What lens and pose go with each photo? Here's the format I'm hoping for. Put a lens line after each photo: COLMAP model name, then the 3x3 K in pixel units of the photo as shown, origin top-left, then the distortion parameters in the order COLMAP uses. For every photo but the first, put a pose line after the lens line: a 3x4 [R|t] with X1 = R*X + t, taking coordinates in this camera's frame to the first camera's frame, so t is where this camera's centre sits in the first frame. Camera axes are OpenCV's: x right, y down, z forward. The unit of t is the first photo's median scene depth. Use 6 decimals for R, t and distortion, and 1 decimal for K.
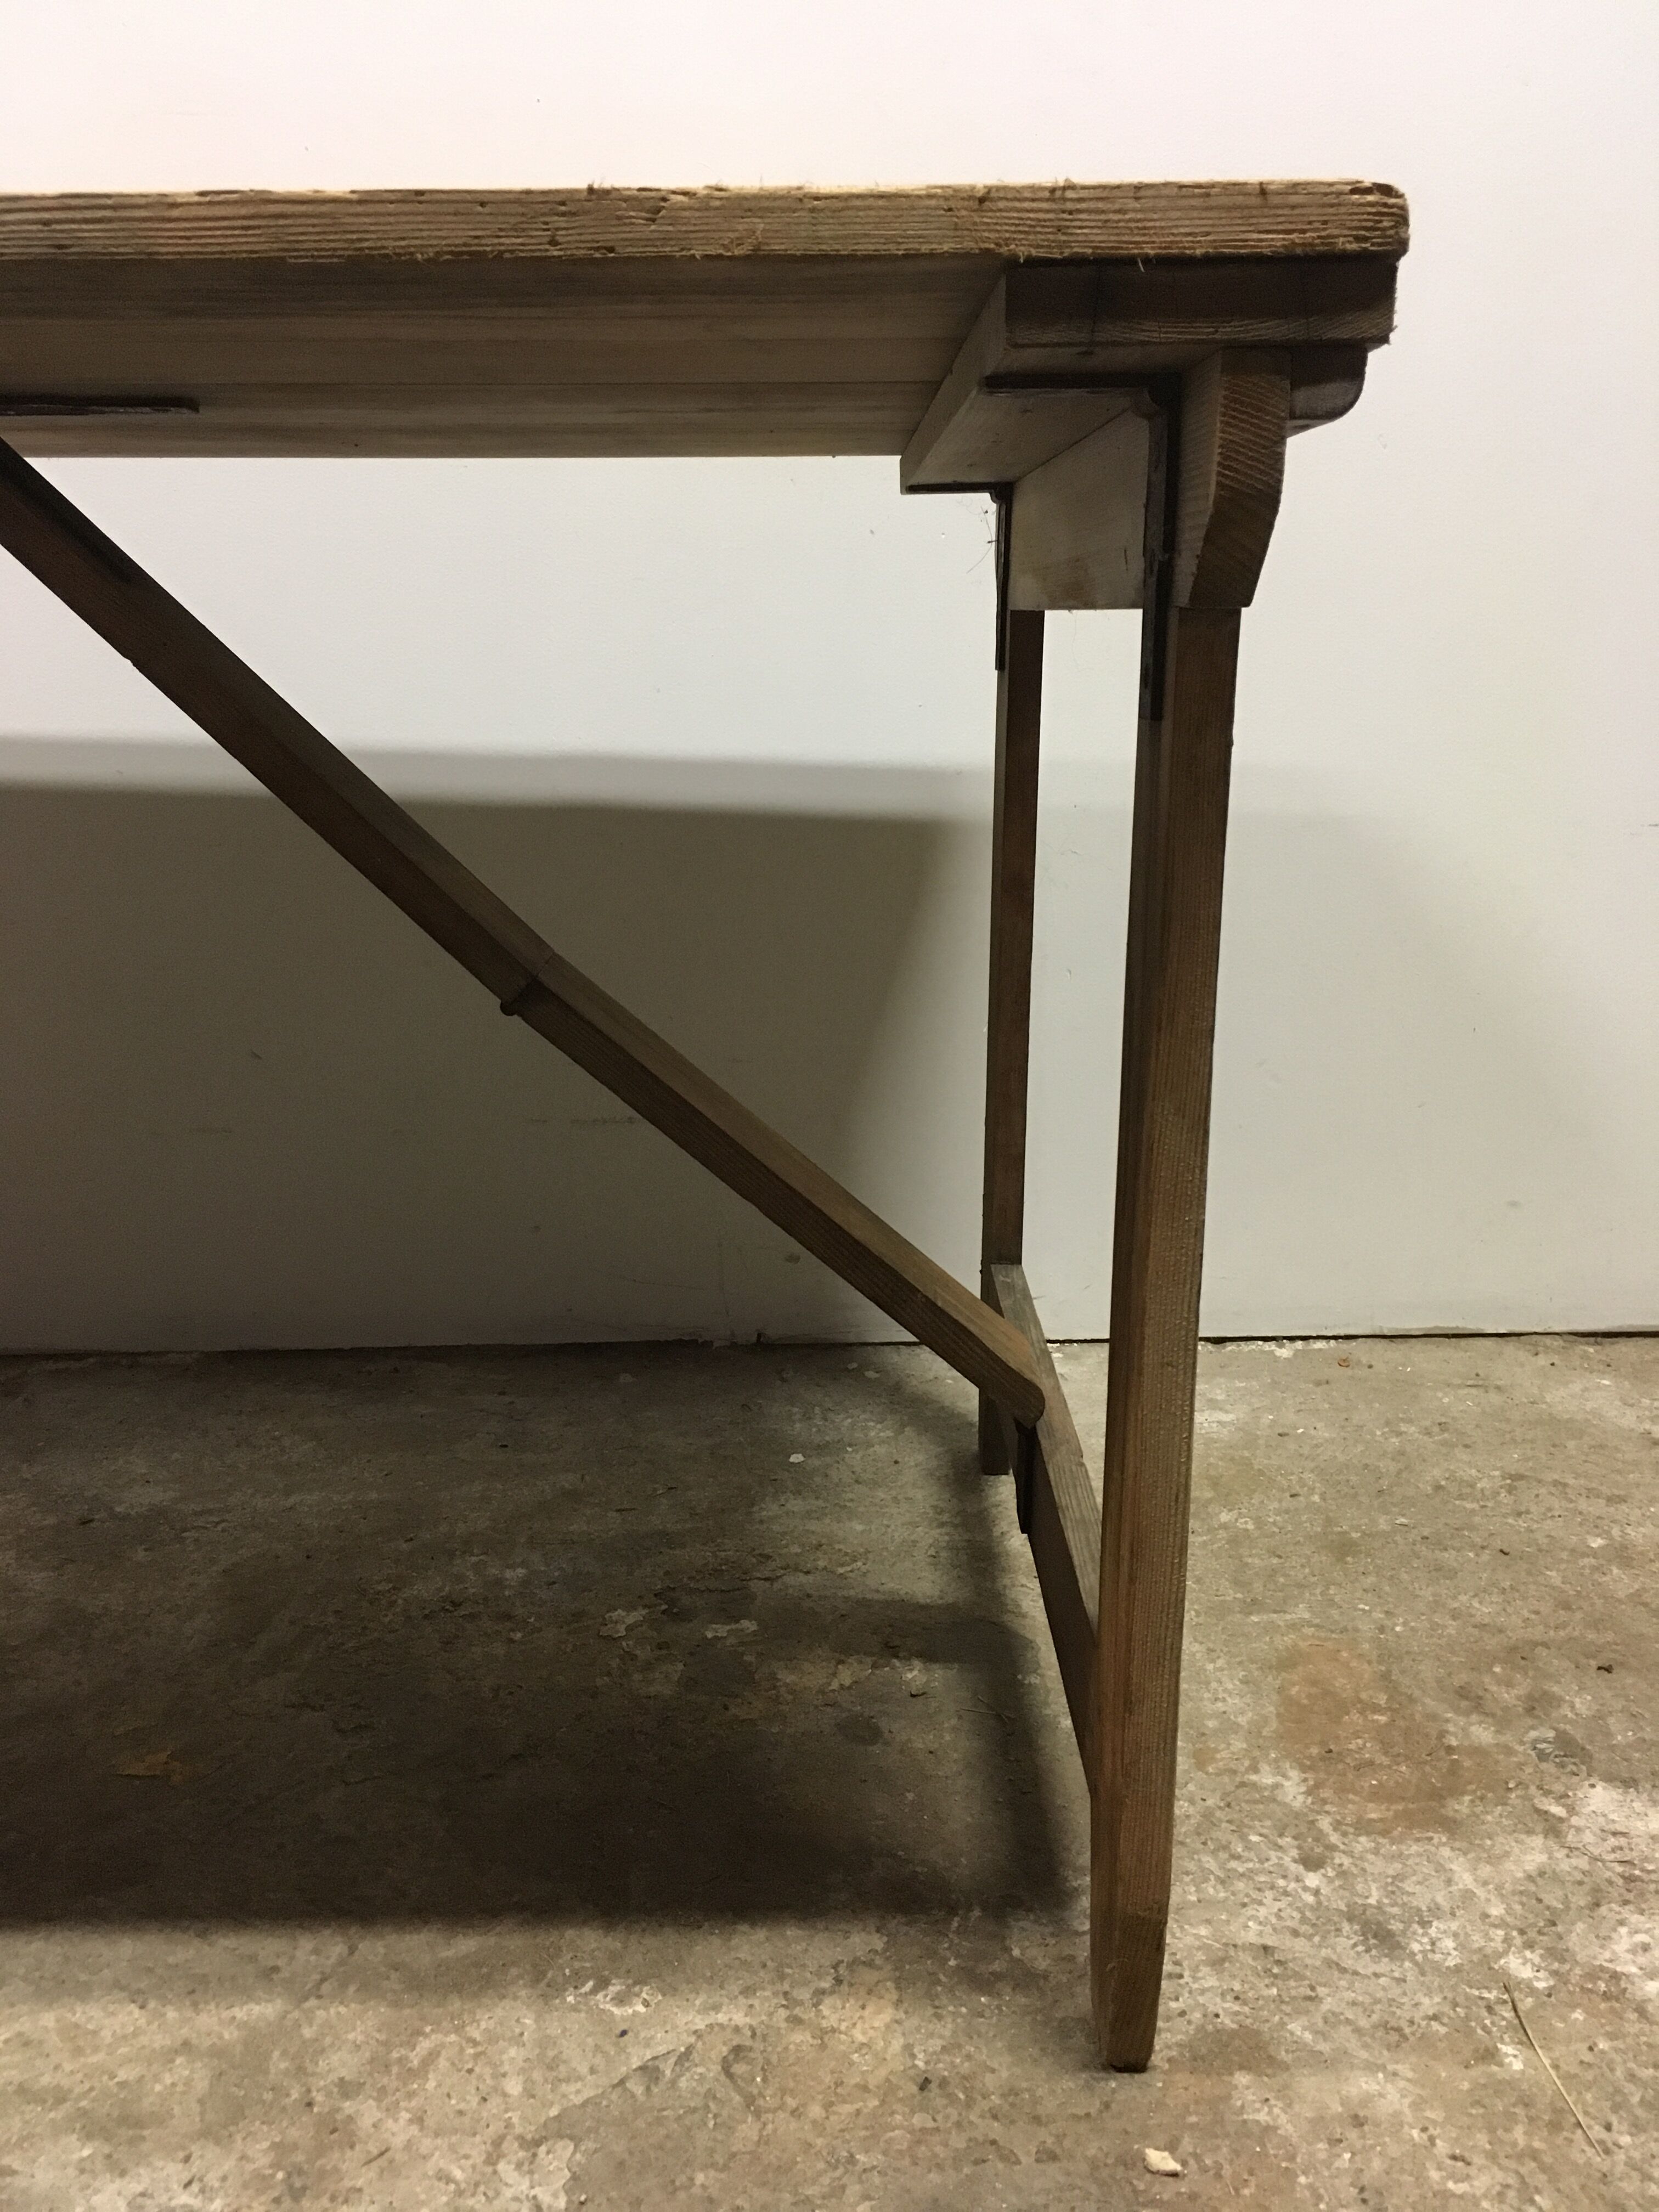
lens RADIAL K [[1892.7, 0, 858.1], [0, 1892.7, 1129.0], [0, 0, 1]] dist [0.062259, -0.094891]
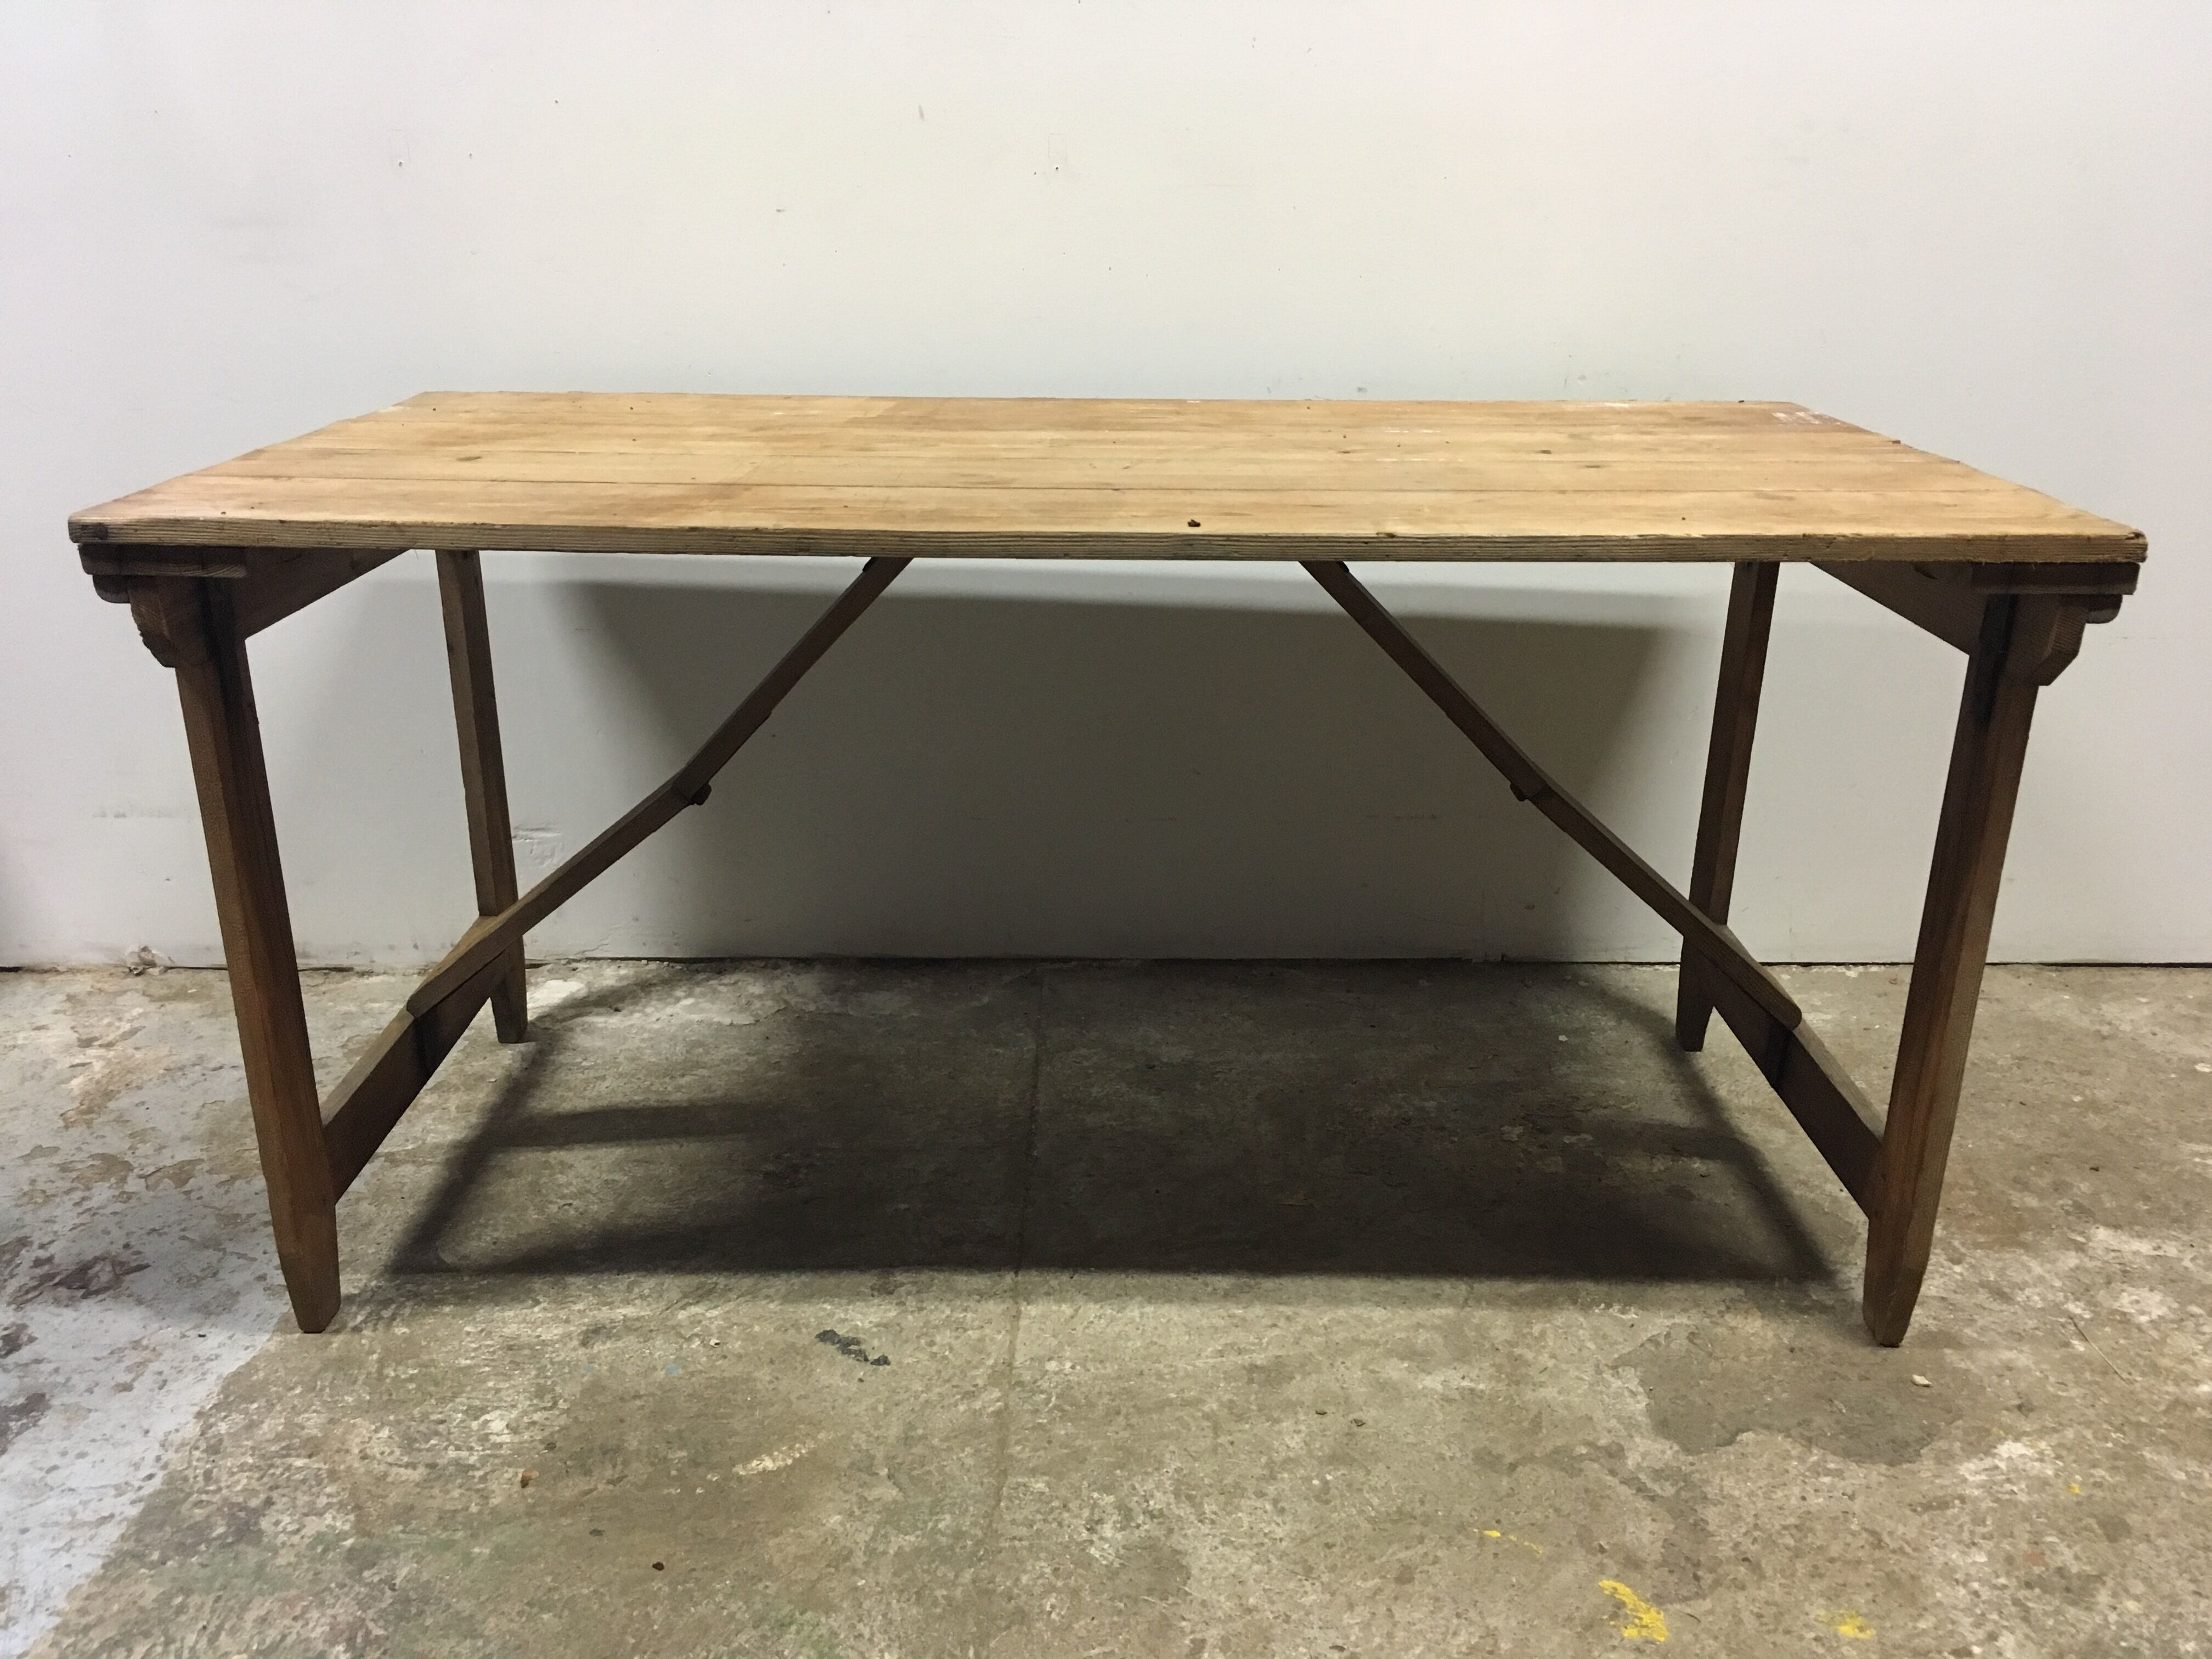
lens RADIAL K [[1892.7, 0, 1112.8], [0, 1892.7, 859.8], [0, 0, 1]] dist [0.062259, -0.094891]
pose [[0.999798, 0.017491, -0.009905, -0.524091], [-0.016497, 0.995543, 0.092853, -0.155691], [0.011485, -0.092670, 0.995631, -0.768762]]
